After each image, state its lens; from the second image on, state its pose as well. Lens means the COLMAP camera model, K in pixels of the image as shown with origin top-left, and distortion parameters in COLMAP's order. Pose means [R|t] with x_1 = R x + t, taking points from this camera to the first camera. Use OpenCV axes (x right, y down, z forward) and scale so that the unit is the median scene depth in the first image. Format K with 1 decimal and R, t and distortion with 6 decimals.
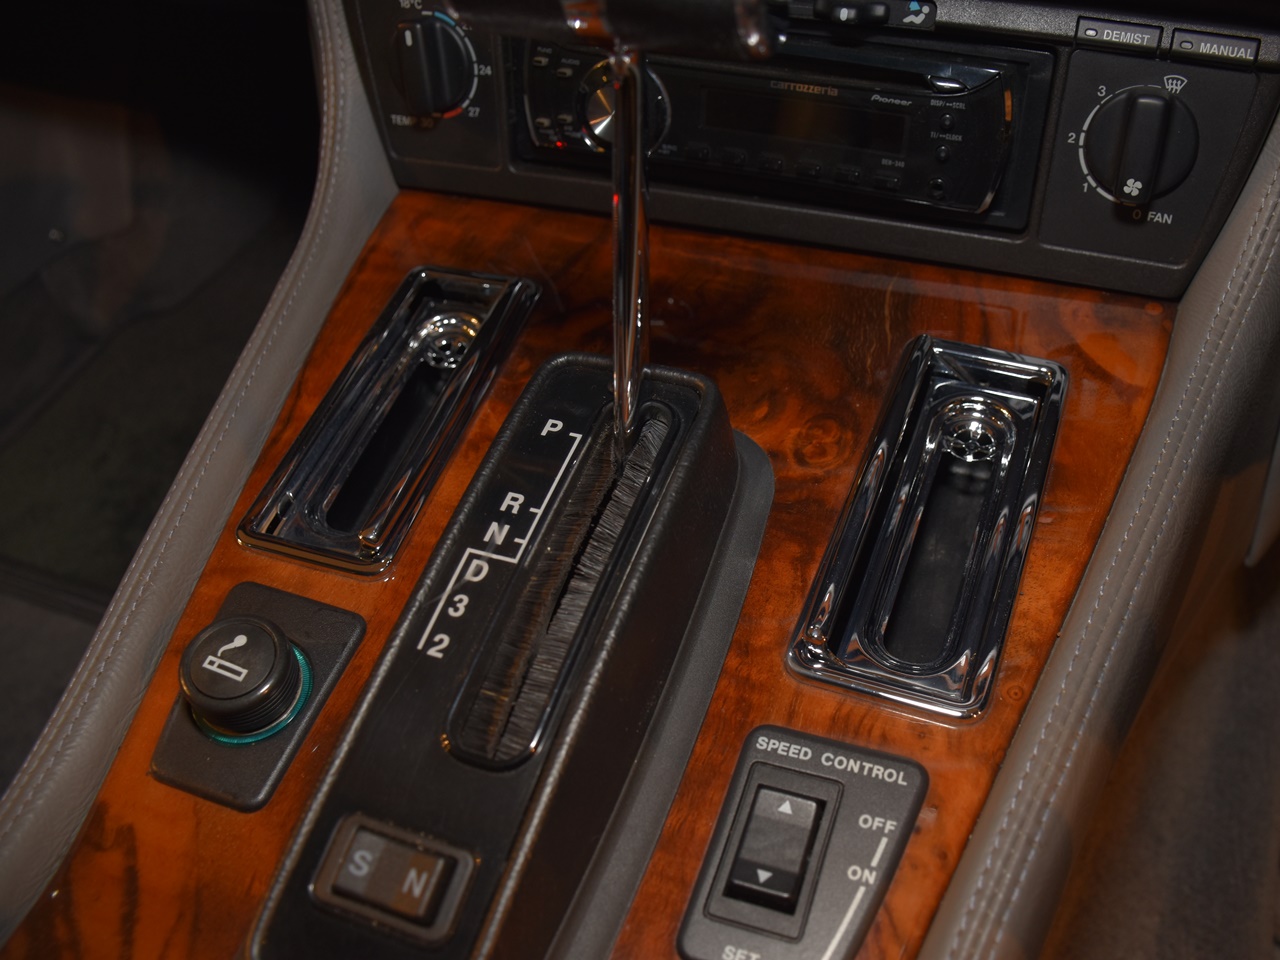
lens RADIAL K [[1099.3, 0, 792.8], [0, 1099.3, 485.5], [0, 0, 1]] dist [-0.155302, 0.078877]
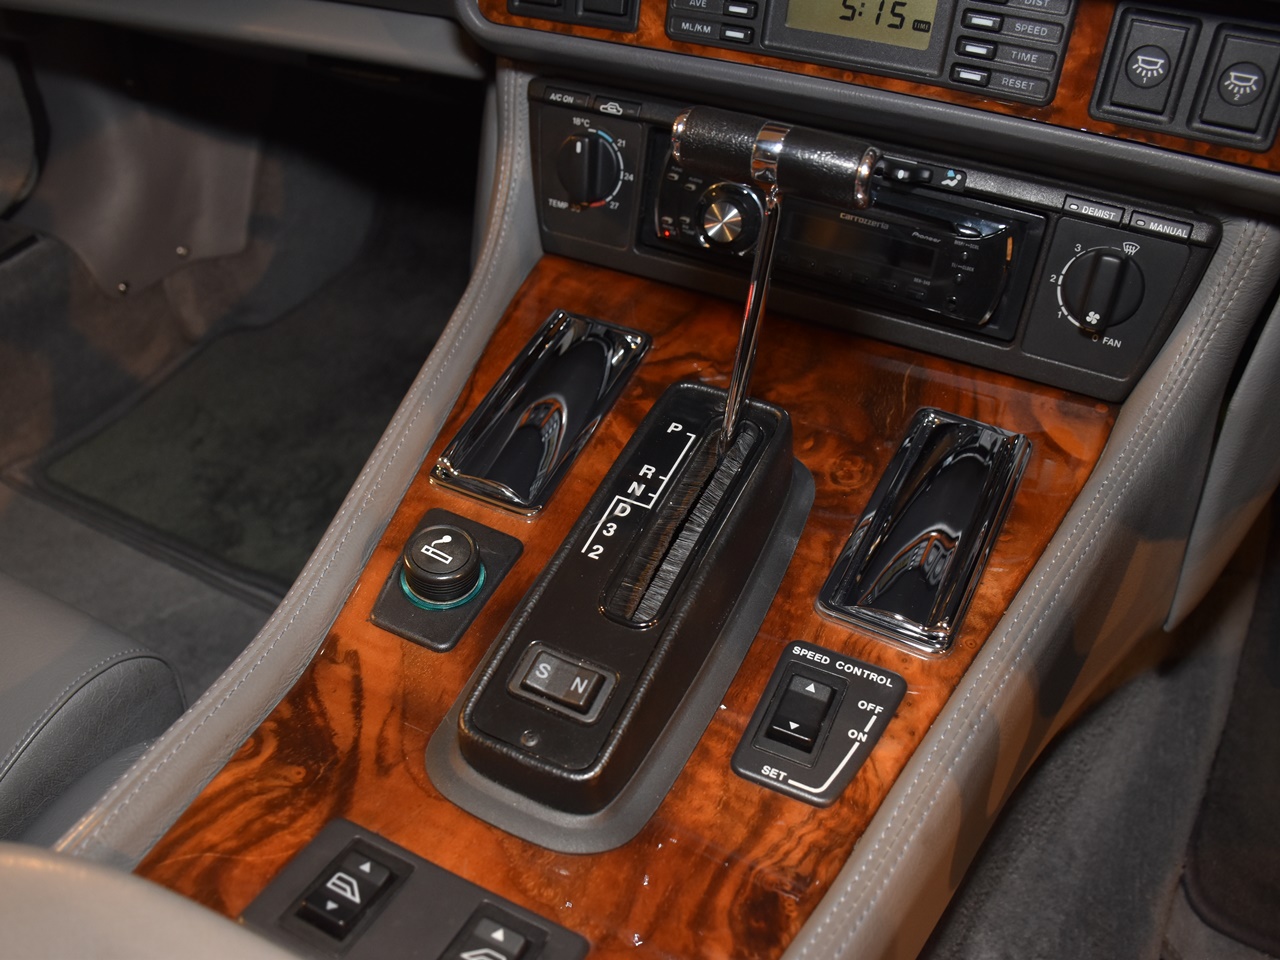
lens RADIAL K [[1214.5, 0, 640.0], [0, 1214.5, 480.0], [0, 0, 1]] dist [-0.130281, 0.014186]
pose [[0.987823, 0.129088, -0.086842, -0.107256], [-0.137851, 0.984989, -0.103896, 0.177780], [0.072126, 0.114602, 0.990790, -0.571343]]
